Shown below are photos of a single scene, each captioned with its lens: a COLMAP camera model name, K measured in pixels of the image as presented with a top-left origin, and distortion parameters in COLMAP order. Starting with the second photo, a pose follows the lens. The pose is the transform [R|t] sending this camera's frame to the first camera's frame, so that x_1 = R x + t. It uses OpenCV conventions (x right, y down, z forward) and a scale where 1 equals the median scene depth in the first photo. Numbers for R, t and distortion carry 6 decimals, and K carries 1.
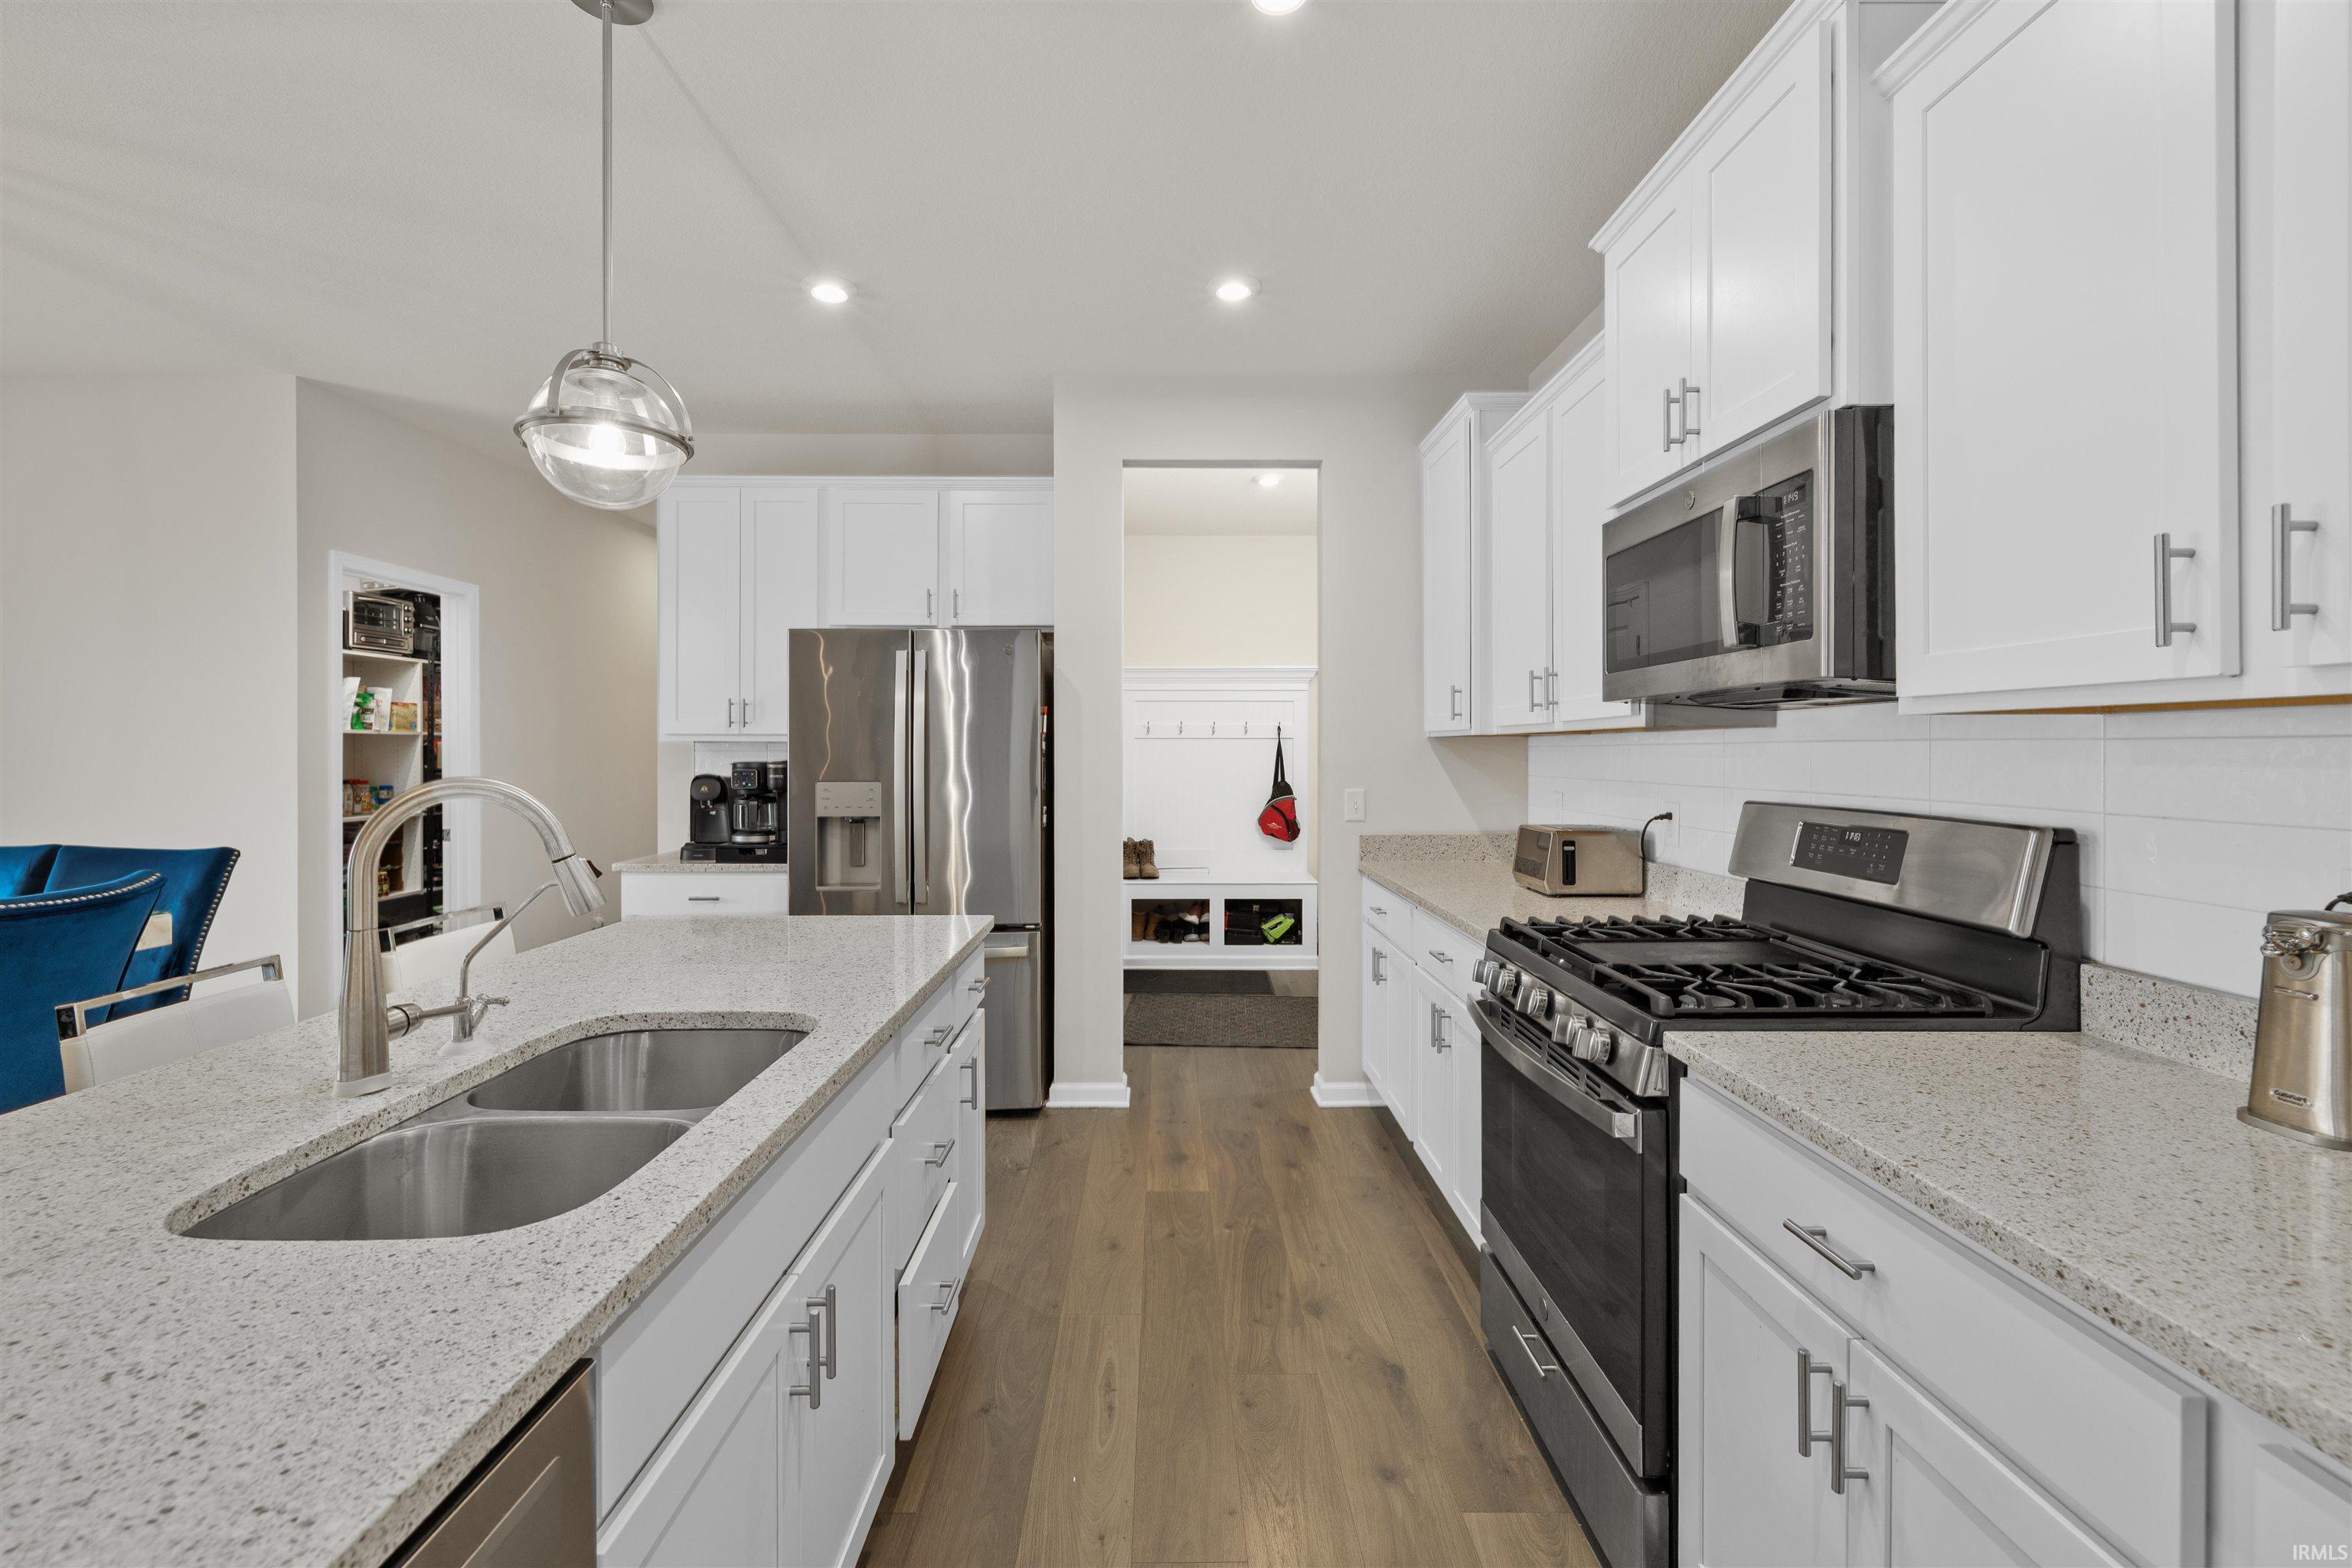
lens RADIAL K [[992.7, 0, 1182.5], [0, 992.7, 755.2], [0, 0, 1]] dist [0.004650, -0.002836]
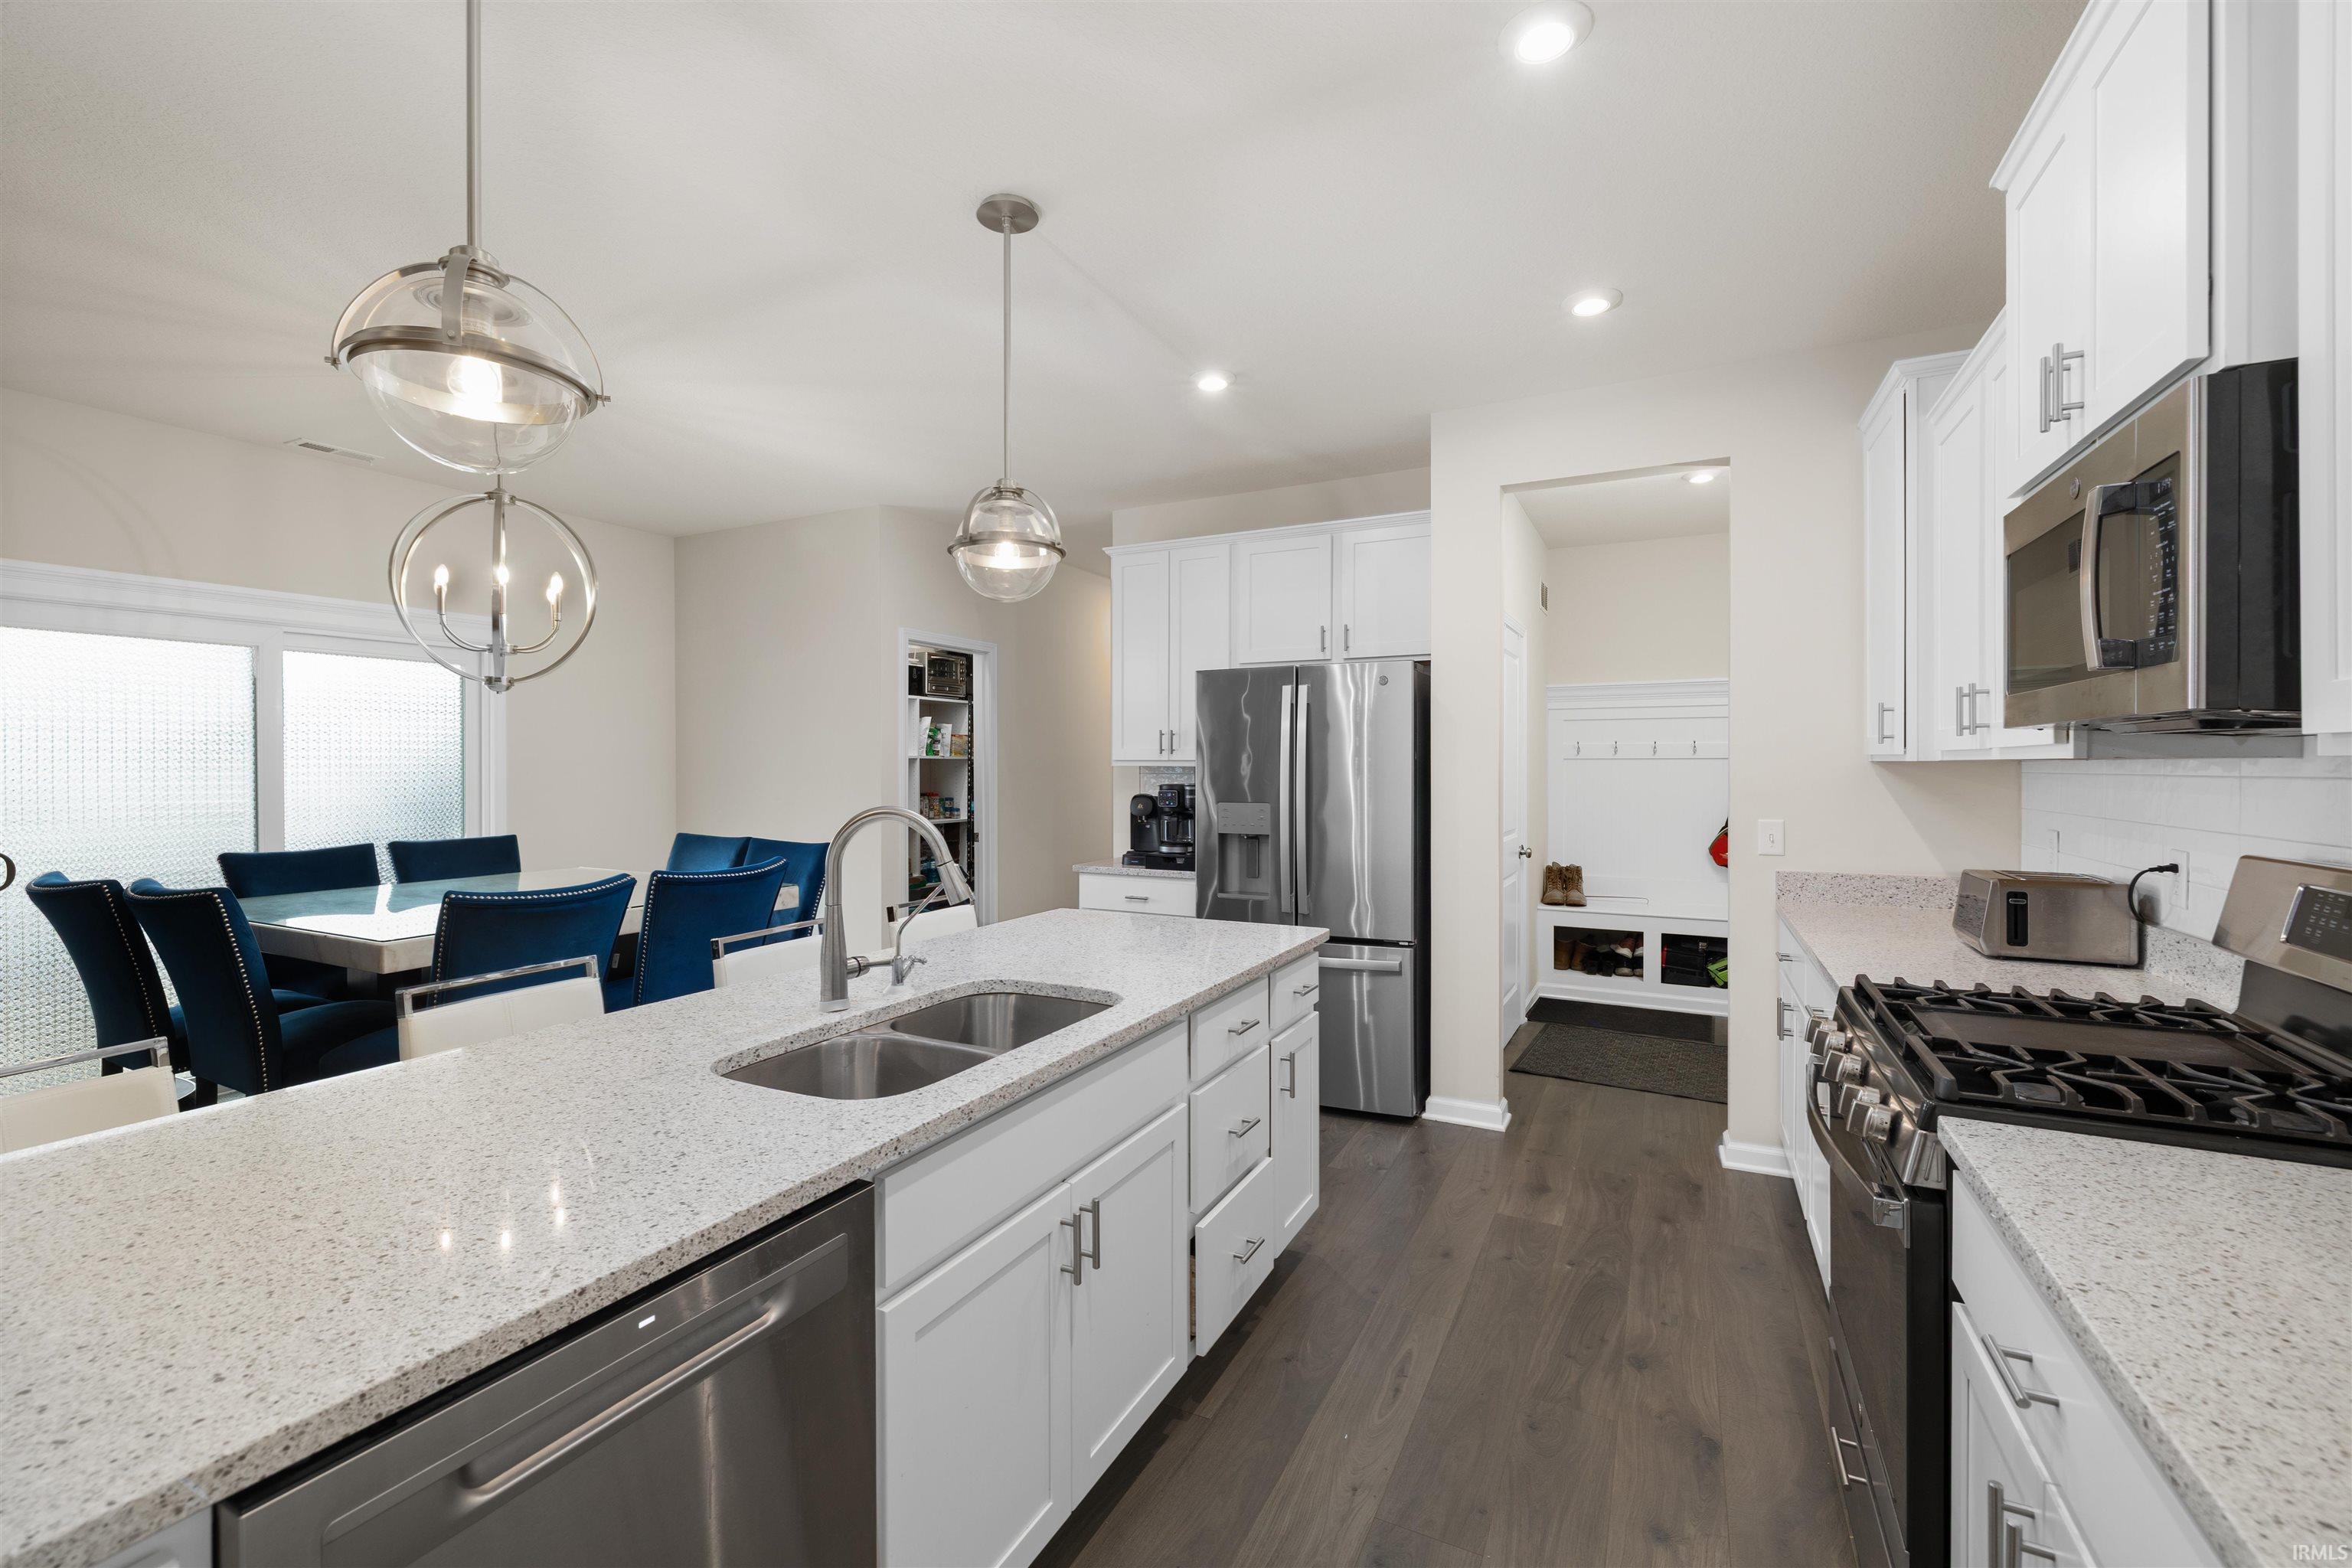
lens RADIAL K [[992.7, 0, 1180.5], [0, 992.7, 774.6], [0, 0, 1]] dist [0.004650, -0.002836]
pose [[0.886202, 0.003907, -0.463282, 0.119507], [-0.001215, 0.999981, 0.006109, -0.011934], [0.463297, -0.004851, 0.886190, -0.037226]]
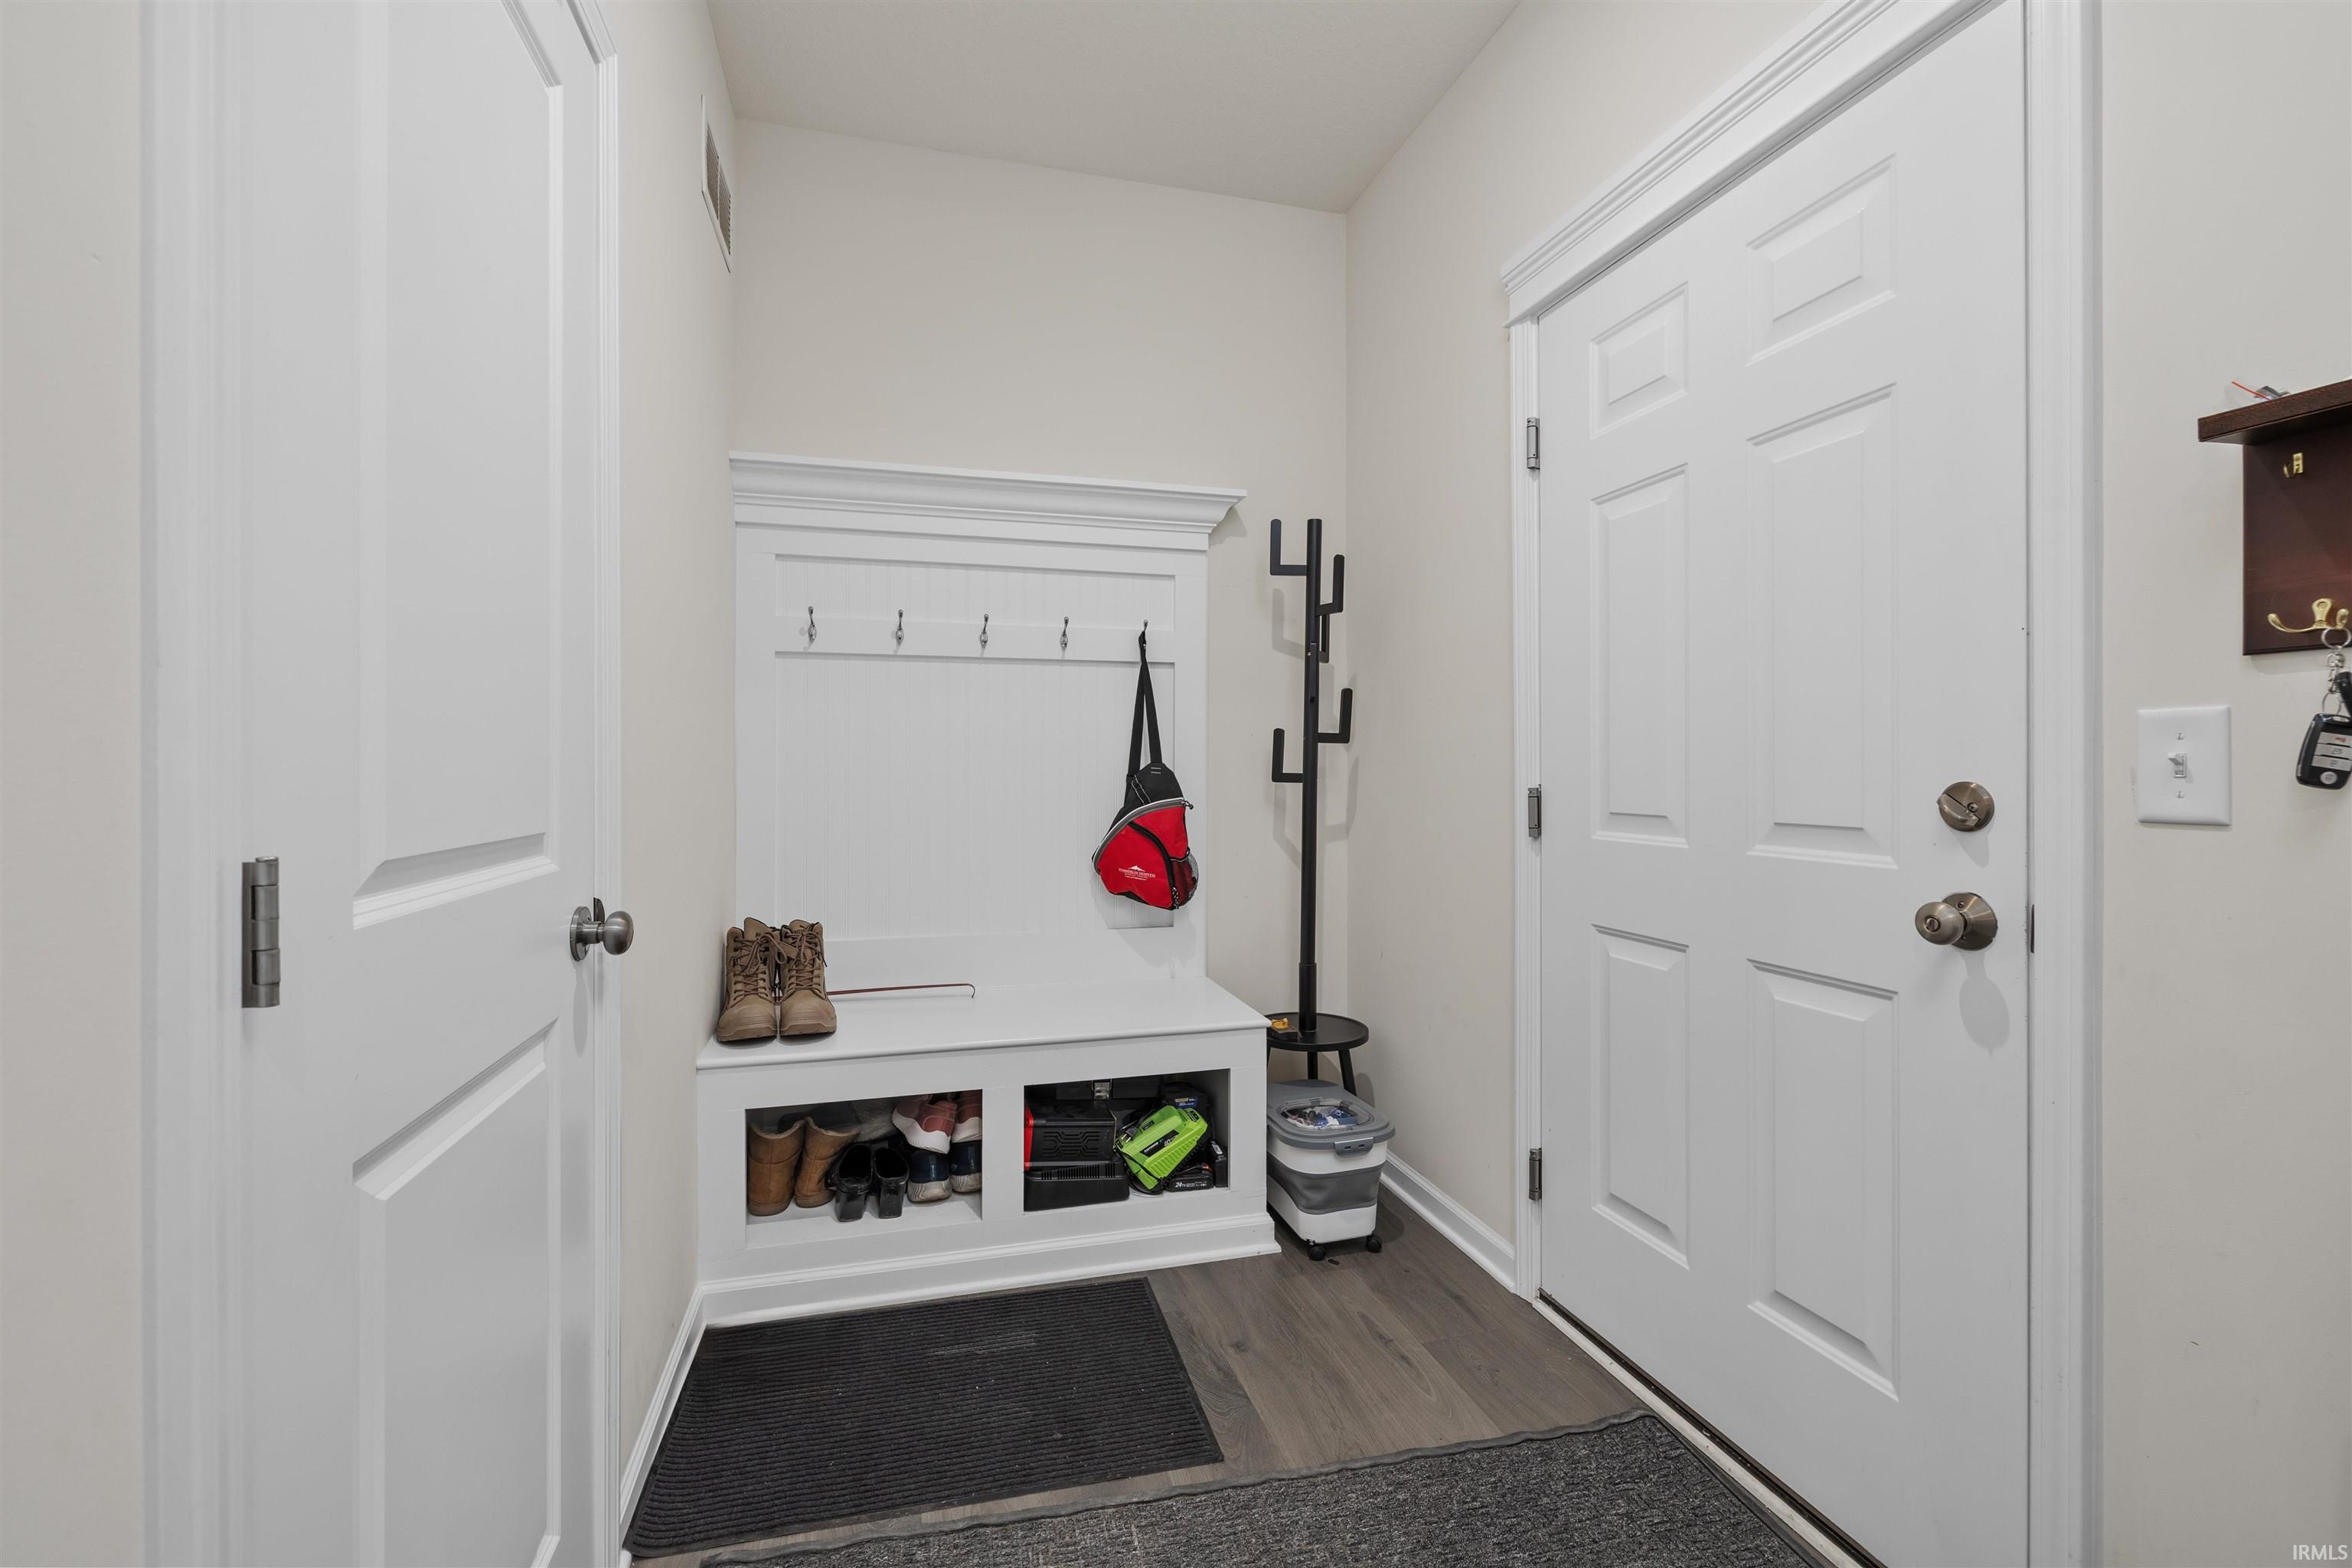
lens RADIAL K [[992.7, 0, 1156.9], [0, 992.7, 766.0], [0, 0, 1]] dist [0.004650, -0.002836]
pose [[0.969622, 0.001021, 0.244607, 0.001644], [0.000935, 0.999969, -0.007881, 0.052531], [-0.244607, 0.007870, 0.969590, 1.037788]]
